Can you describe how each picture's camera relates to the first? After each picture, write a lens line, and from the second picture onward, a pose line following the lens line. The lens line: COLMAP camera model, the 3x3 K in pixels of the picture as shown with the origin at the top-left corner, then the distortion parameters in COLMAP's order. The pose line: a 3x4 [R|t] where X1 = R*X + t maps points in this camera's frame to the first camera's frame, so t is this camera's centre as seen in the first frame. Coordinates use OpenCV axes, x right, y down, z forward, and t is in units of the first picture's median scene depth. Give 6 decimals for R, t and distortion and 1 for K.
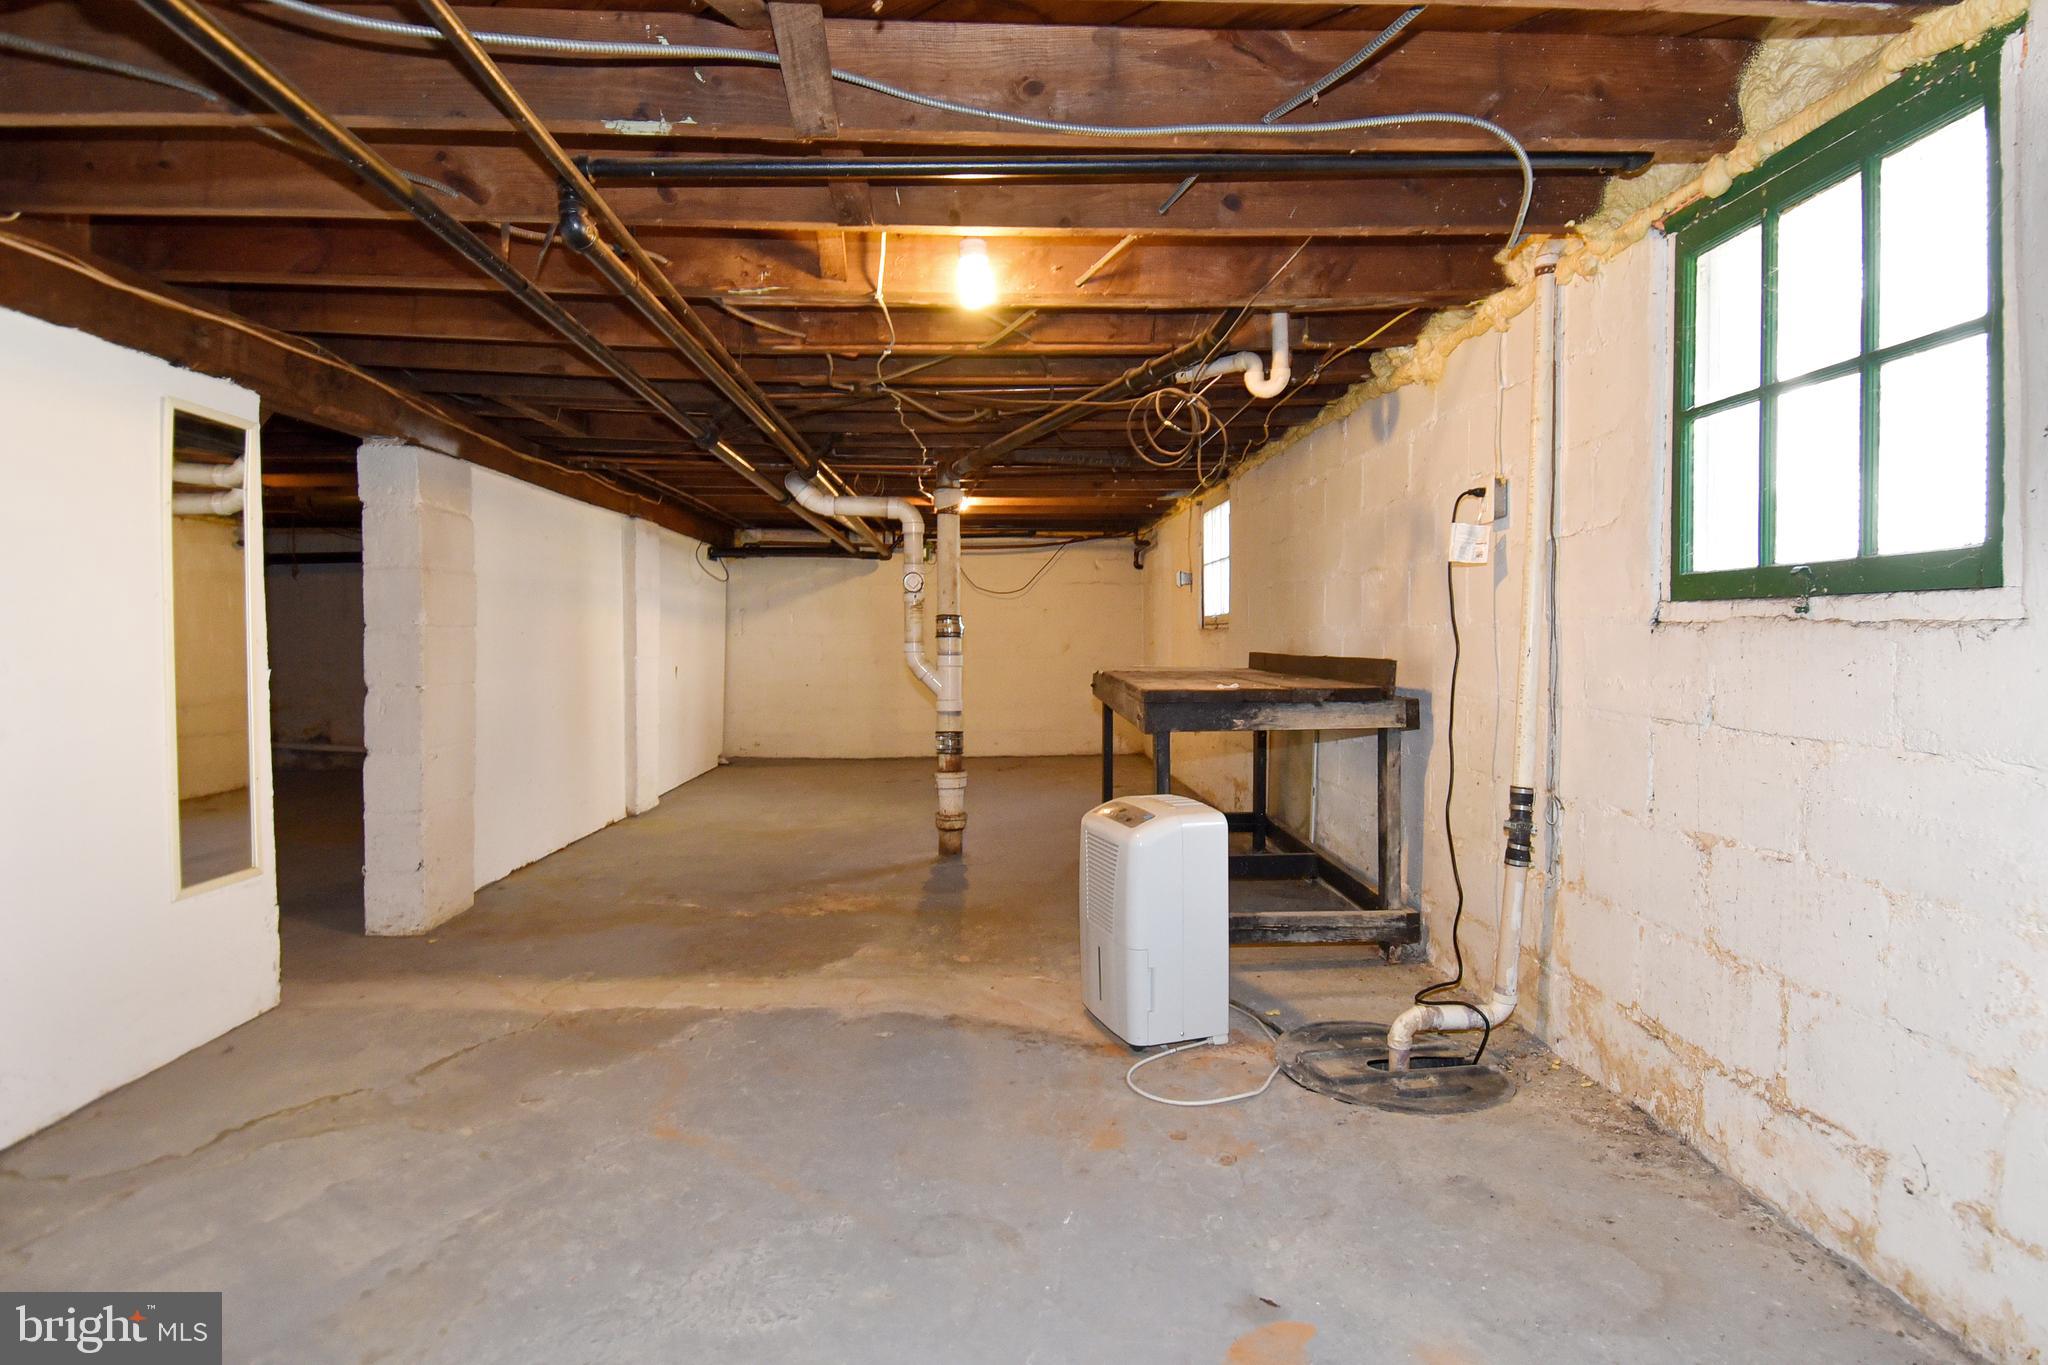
lens RADIAL K [[1062.0, 0, 1059.1], [0, 1062.0, 662.1], [0, 0, 1]] dist [0.046314, -0.048216]
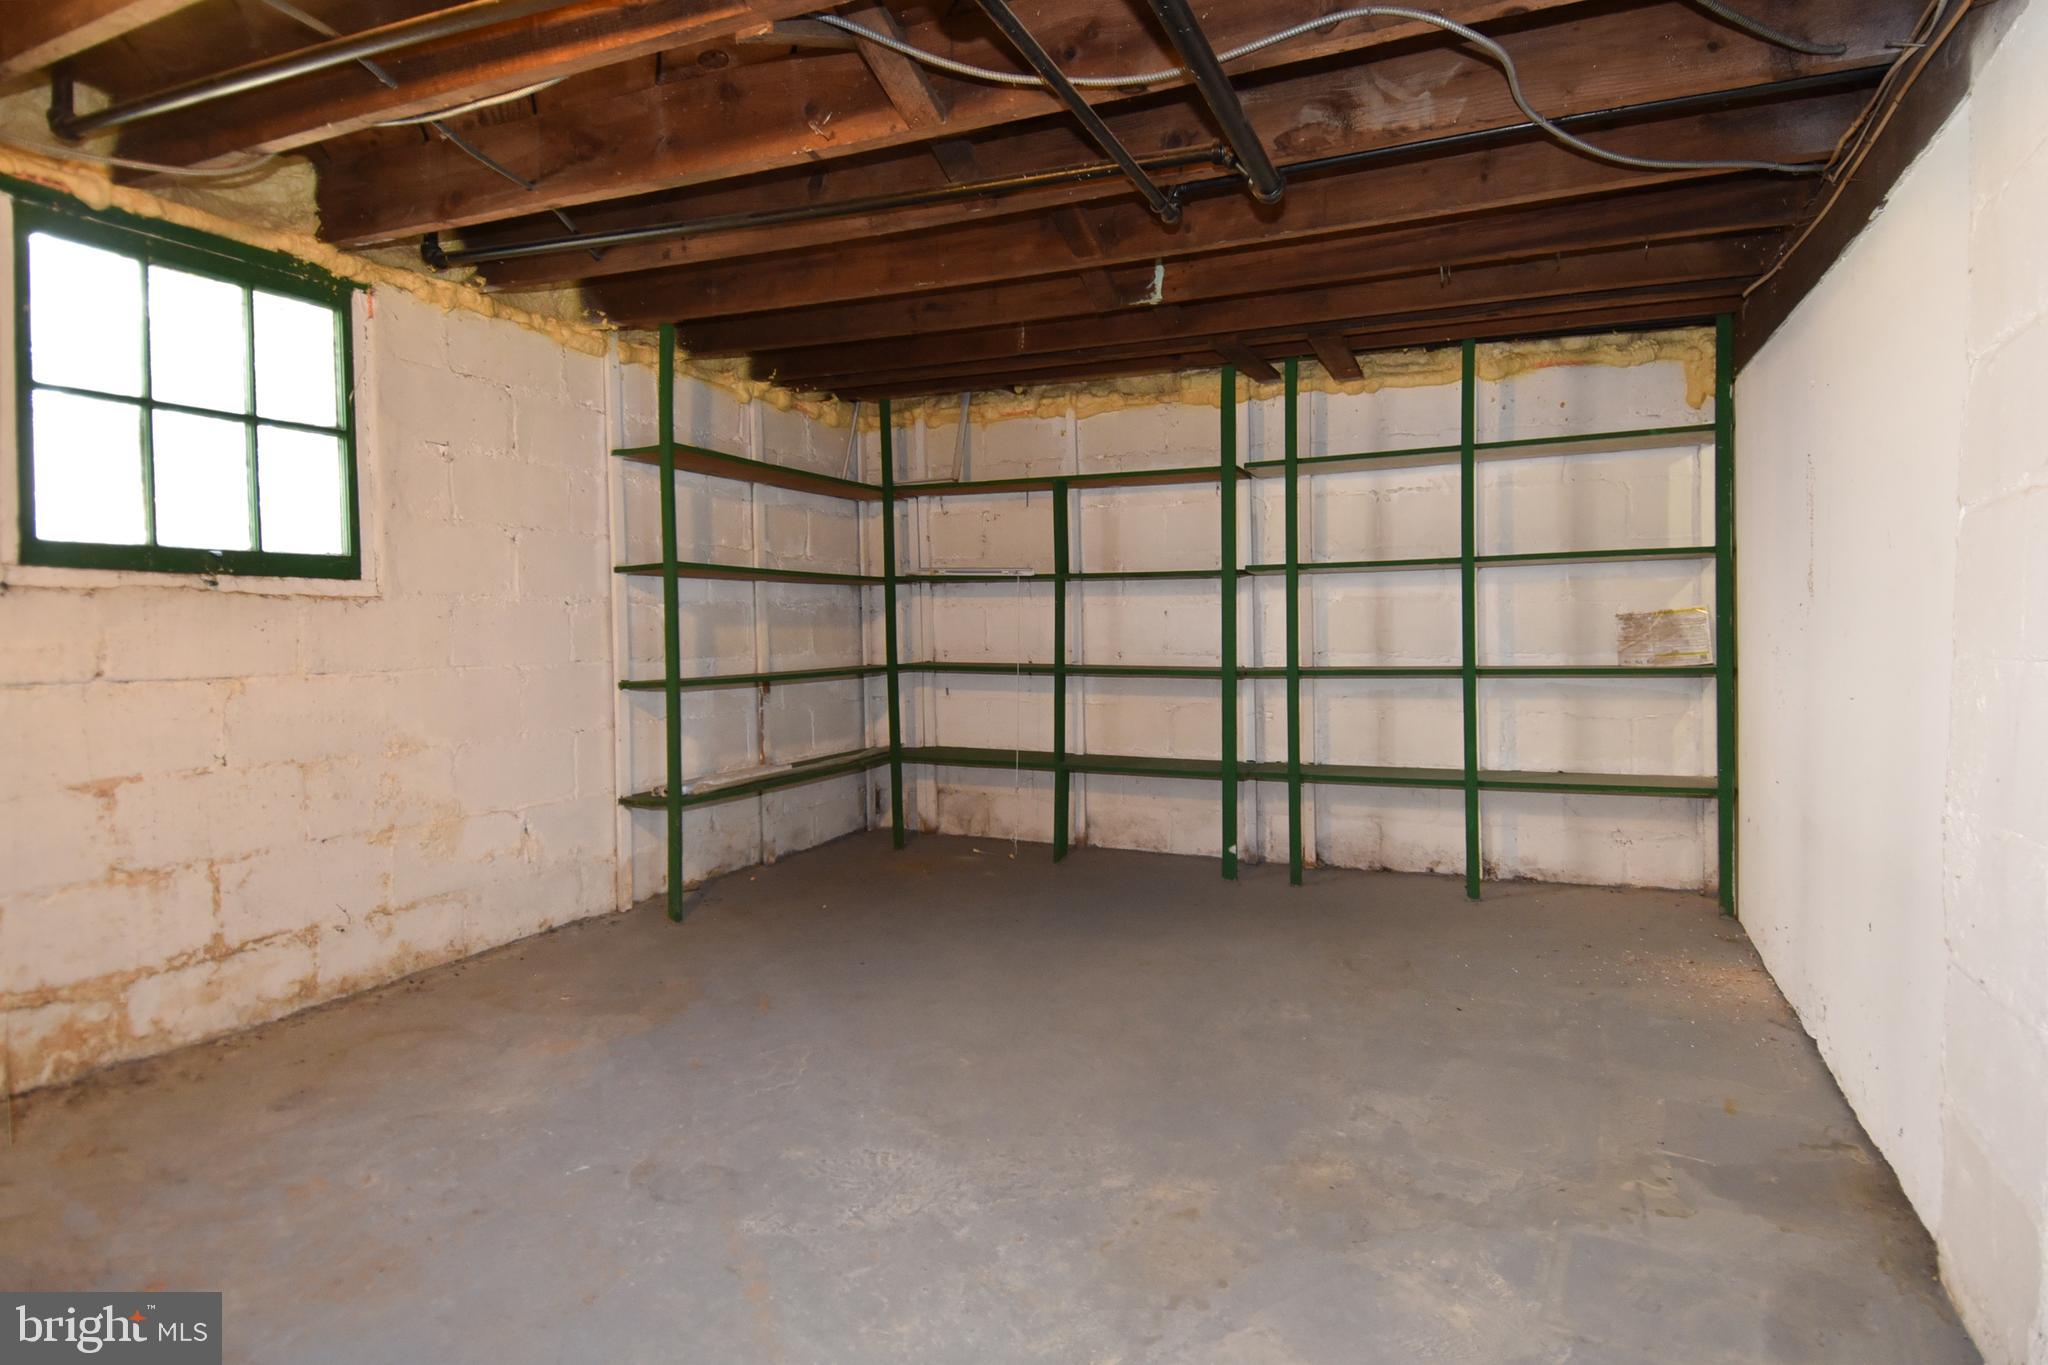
lens RADIAL K [[1062.0, 0, 1059.1], [0, 1062.0, 662.1], [0, 0, 1]] dist [0.046314, -0.048216]
pose [[-0.889785, -0.001104, 0.456378, -0.872984], [0.023991, 0.998501, 0.049190, 0.009455], [-0.455748, 0.054717, -0.888425, 1.714199]]
